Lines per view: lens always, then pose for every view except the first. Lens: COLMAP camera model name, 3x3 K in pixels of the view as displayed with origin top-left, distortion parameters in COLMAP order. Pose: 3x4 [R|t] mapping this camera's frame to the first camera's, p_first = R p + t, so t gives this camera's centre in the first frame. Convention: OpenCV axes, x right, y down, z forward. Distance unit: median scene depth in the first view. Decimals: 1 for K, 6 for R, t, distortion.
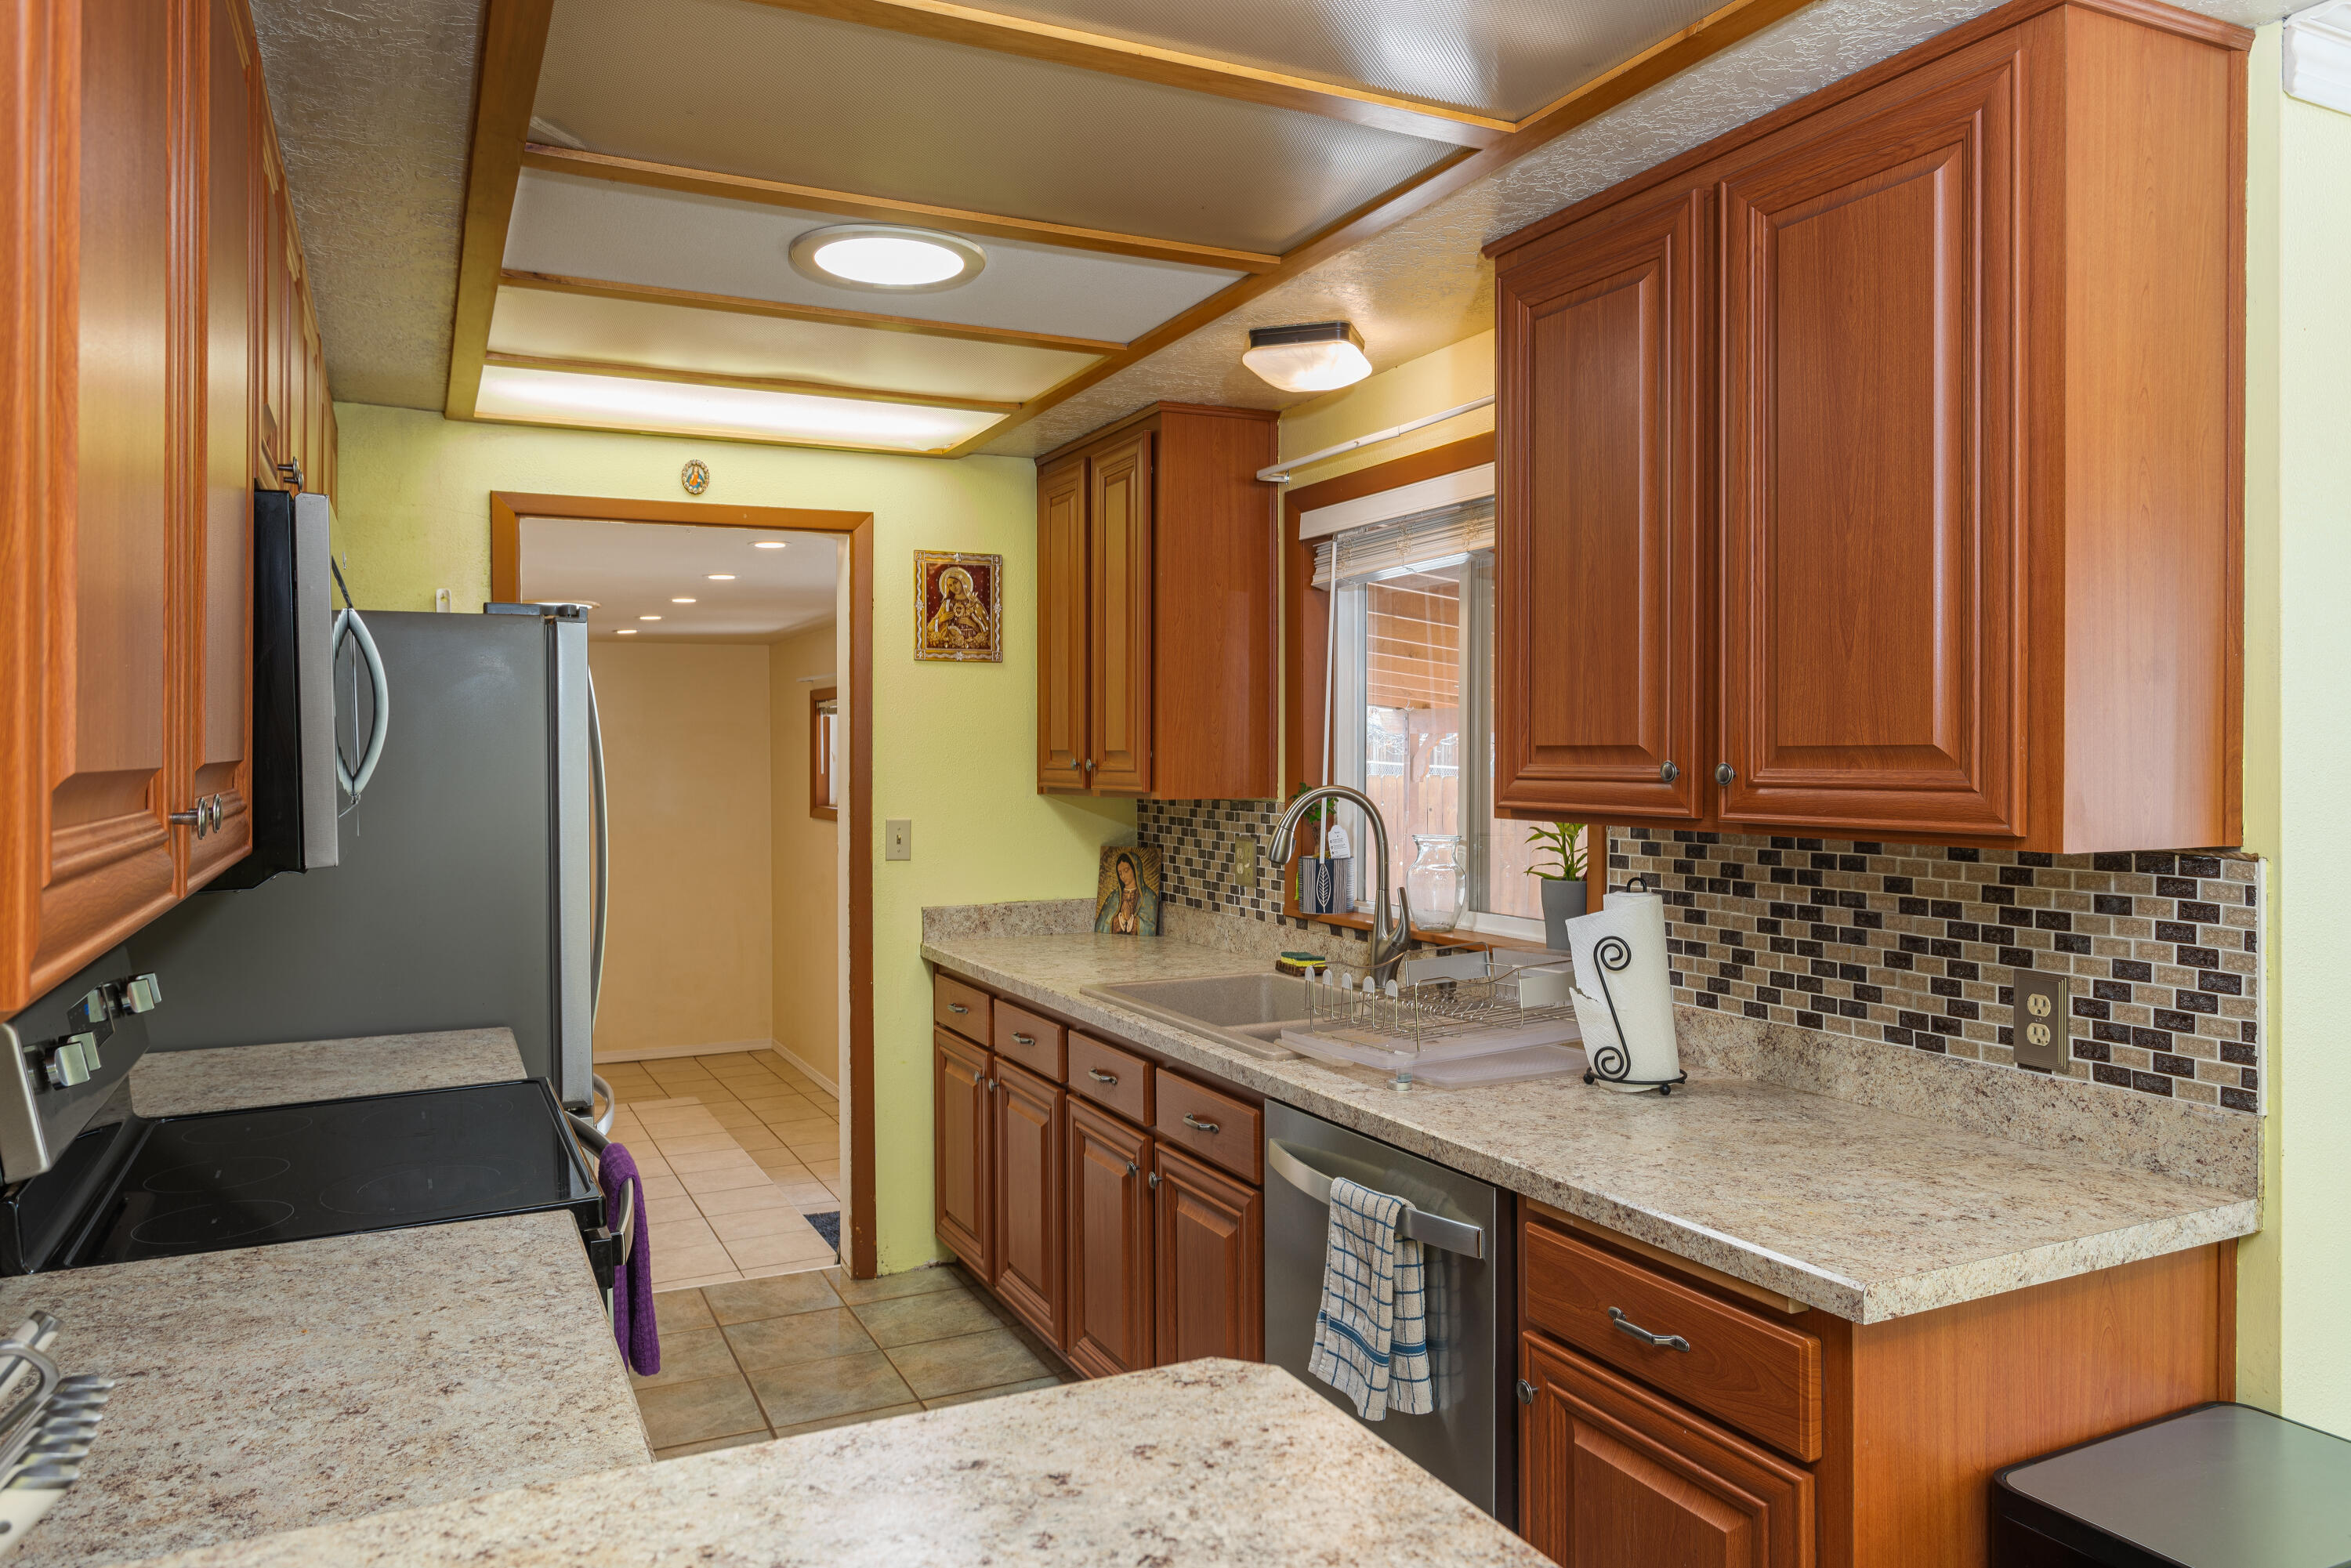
lens RADIAL K [[1571.5, 0, 1175.5], [0, 1571.5, 784.0], [0, 0, 1]] dist [-0.010332, -0.002035]
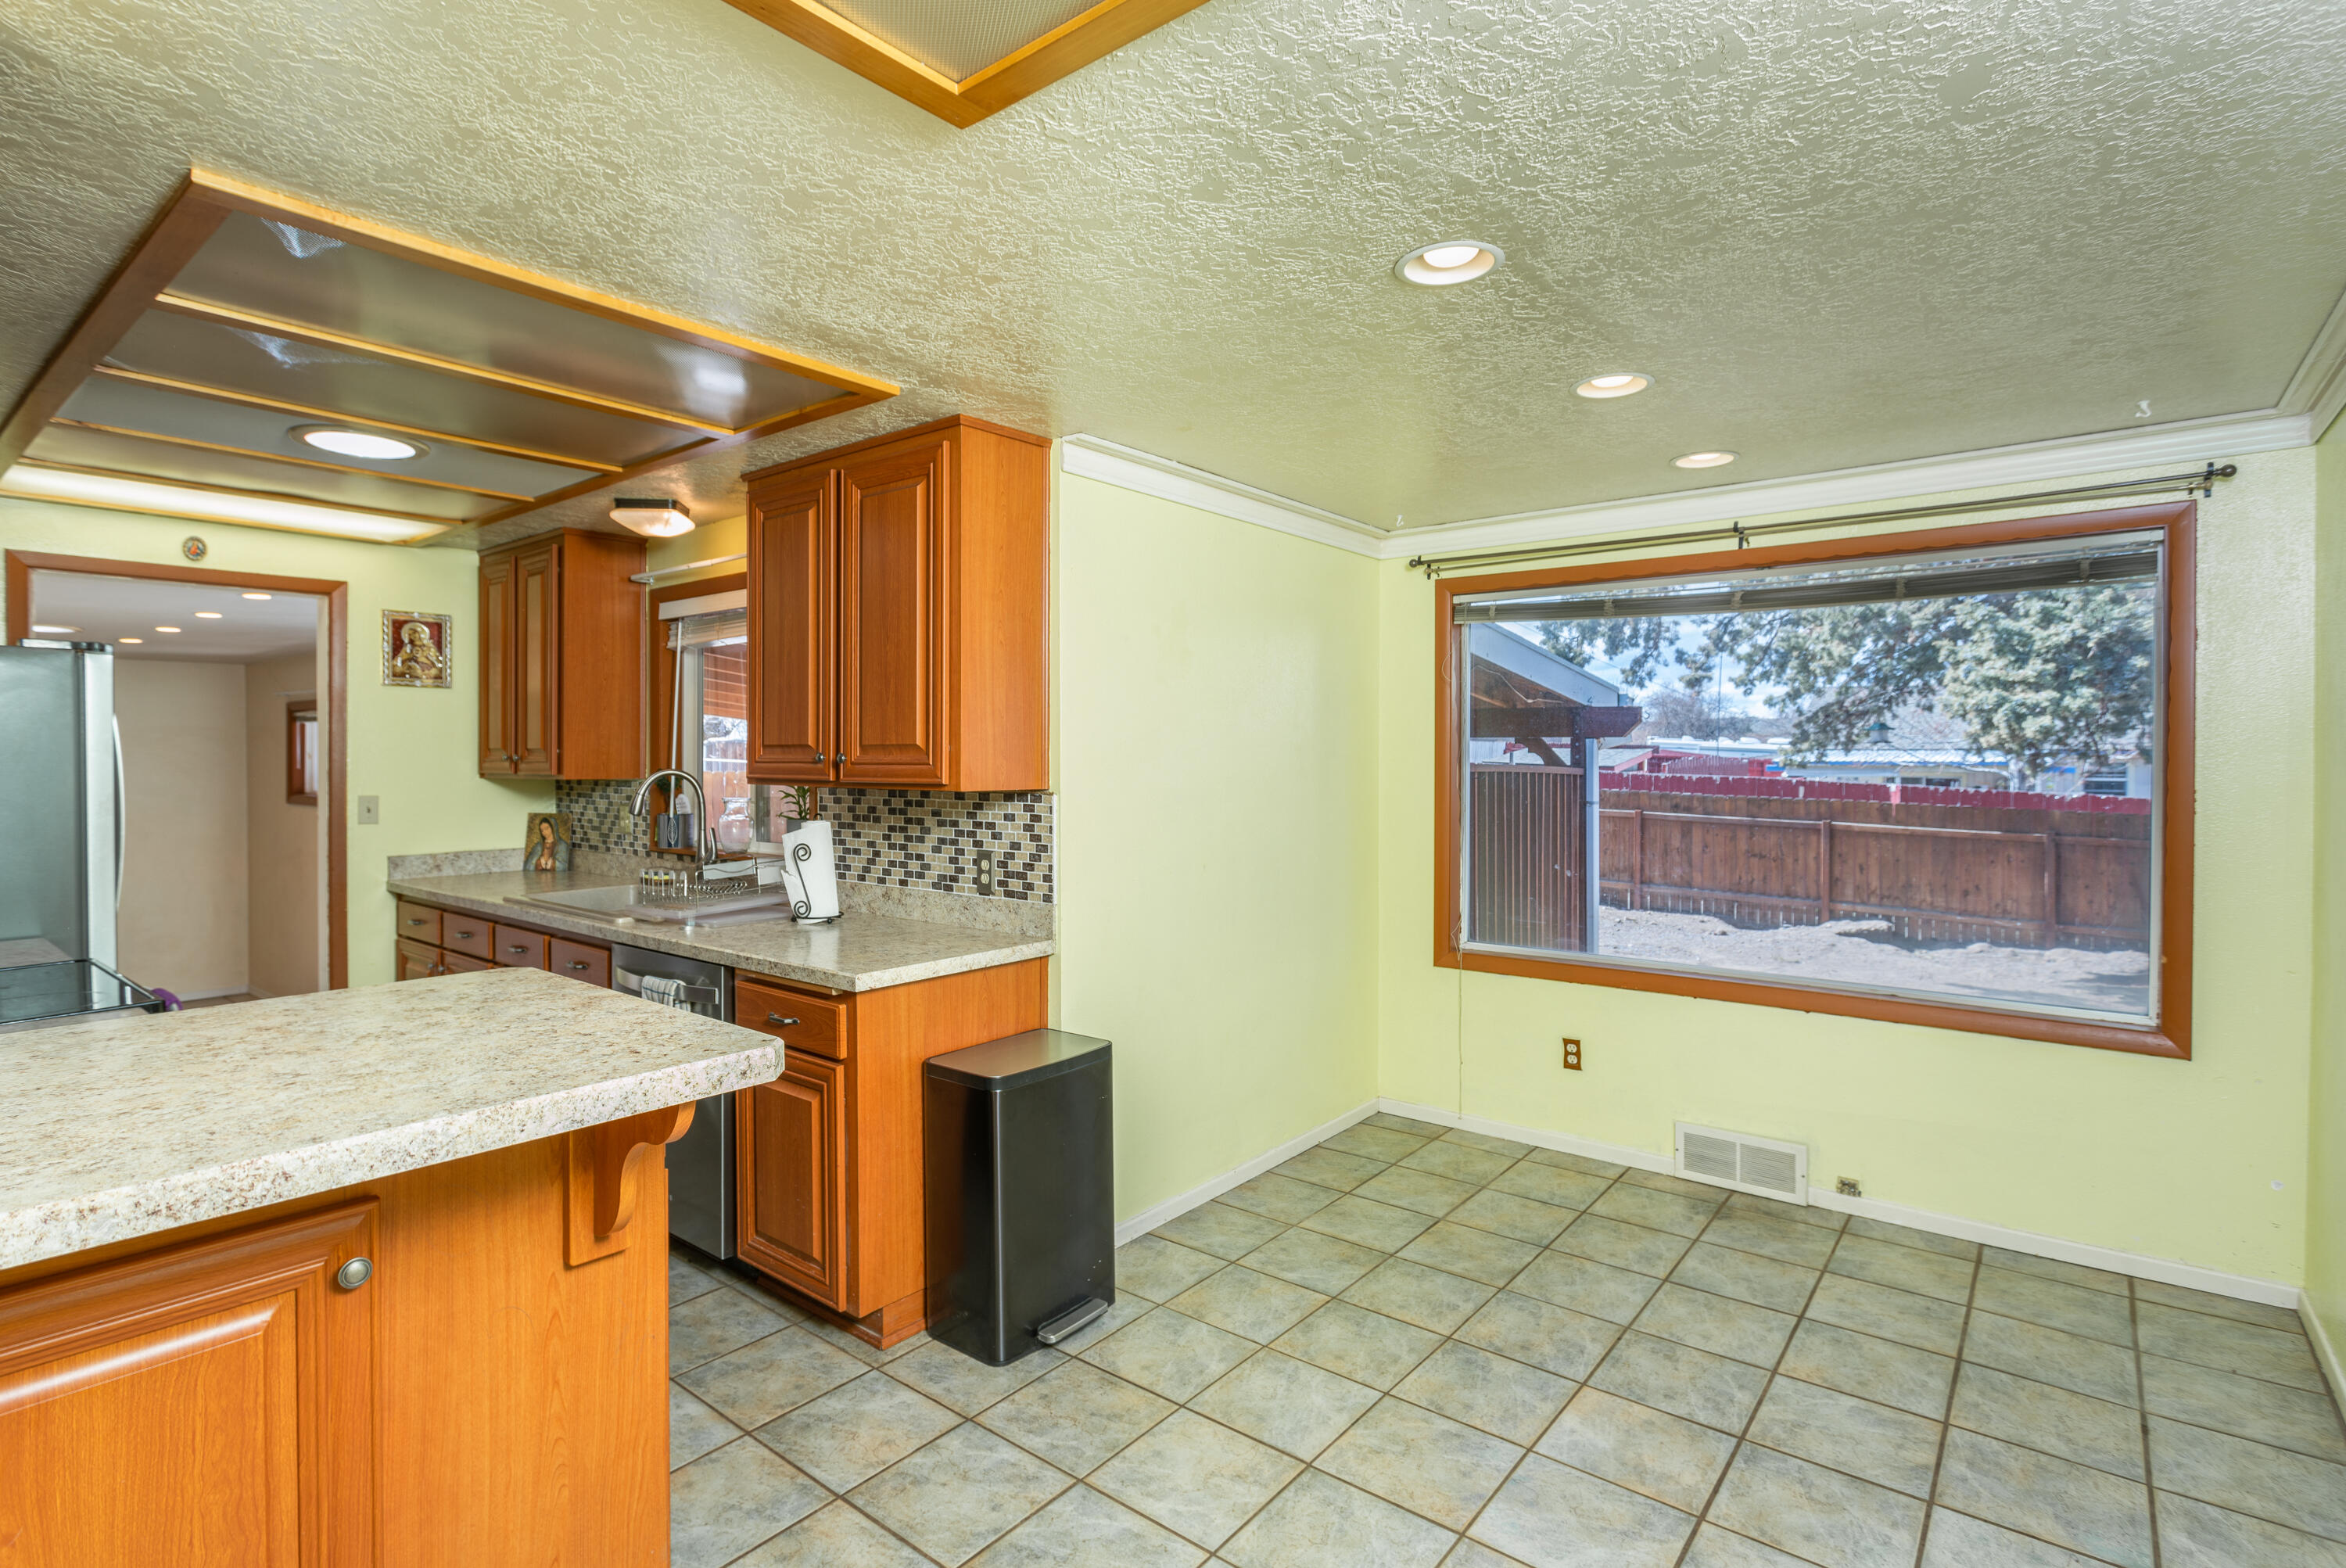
lens RADIAL K [[1134.0, 0, 1126.8], [0, 1134.0, 773.9], [0, 0, 1]] dist [-0.001774, 0.001548]
pose [[0.916007, 0.000662, 0.401162, 0.081333], [0.001940, 0.999980, -0.006081, 0.020070], [-0.401158, 0.006349, 0.915987, -0.428888]]
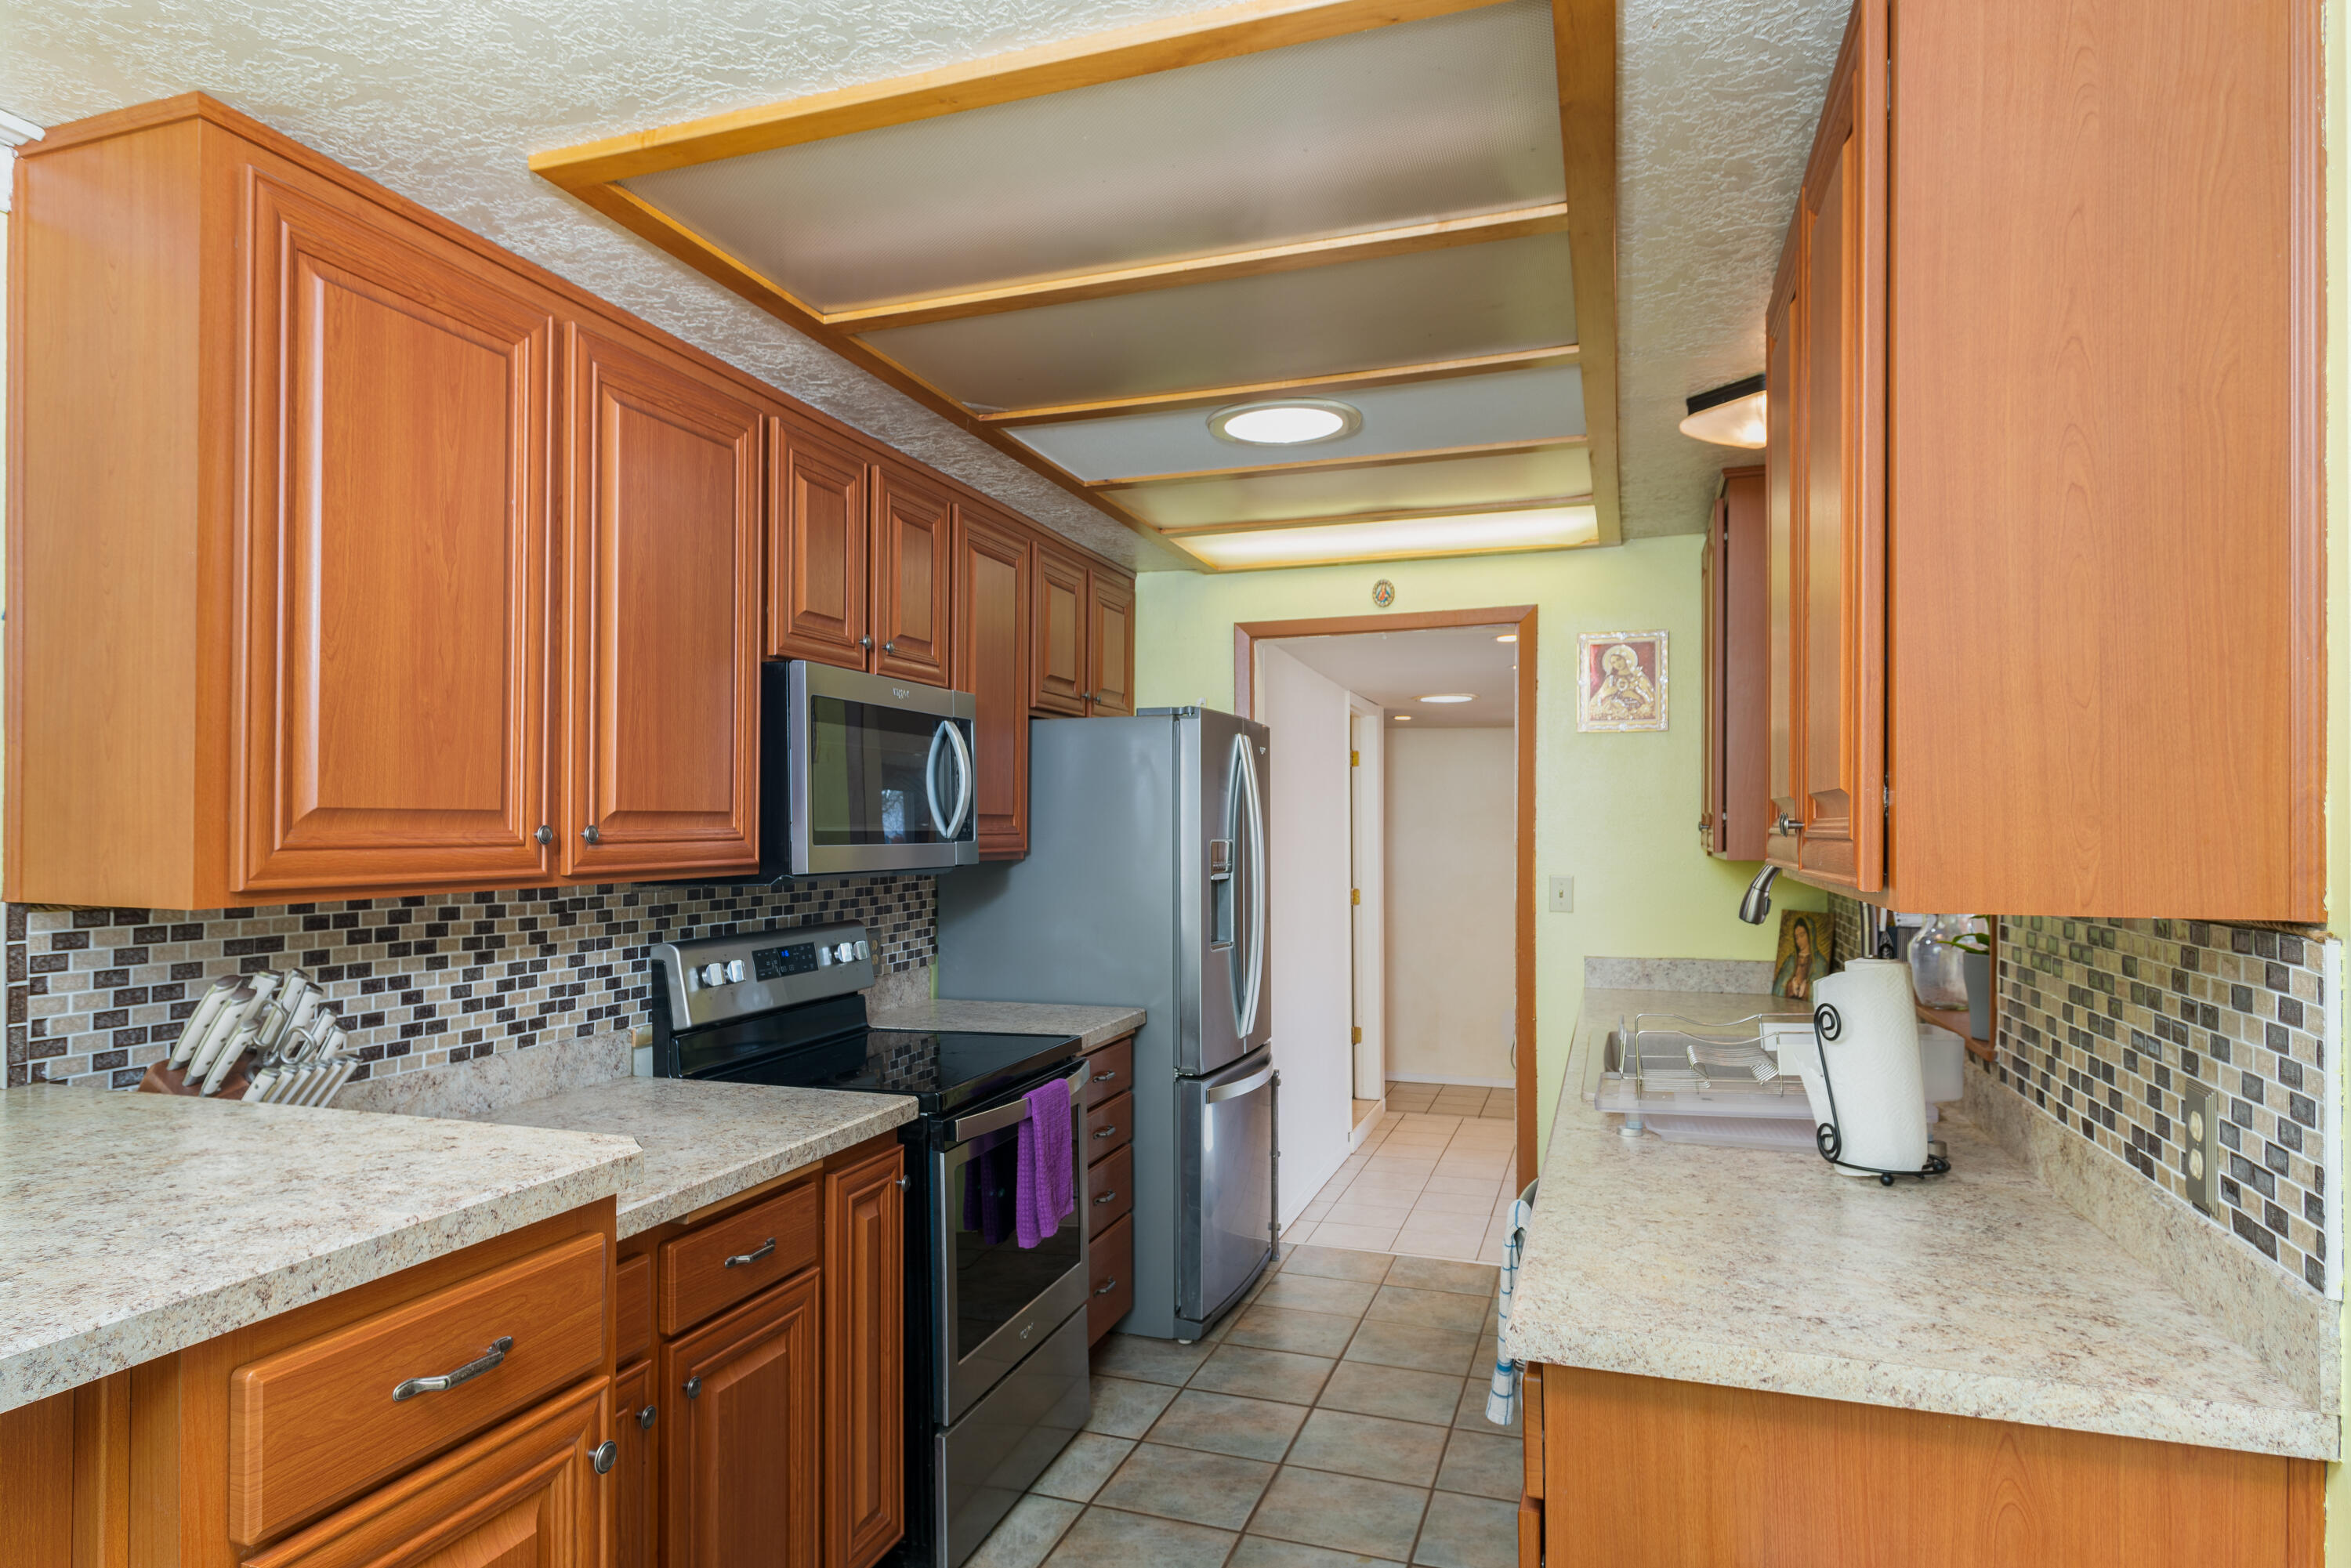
lens RADIAL K [[1396.1, 0, 1047.3], [0, 1396.1, 819.0], [0, 0, 1]] dist [-0.001278, -0.000231]
pose [[0.689643, 0.001063, -0.724149, 0.539192], [-0.018111, 0.999711, -0.015781, 0.008893], [0.723923, 0.023998, 0.689463, 0.089817]]
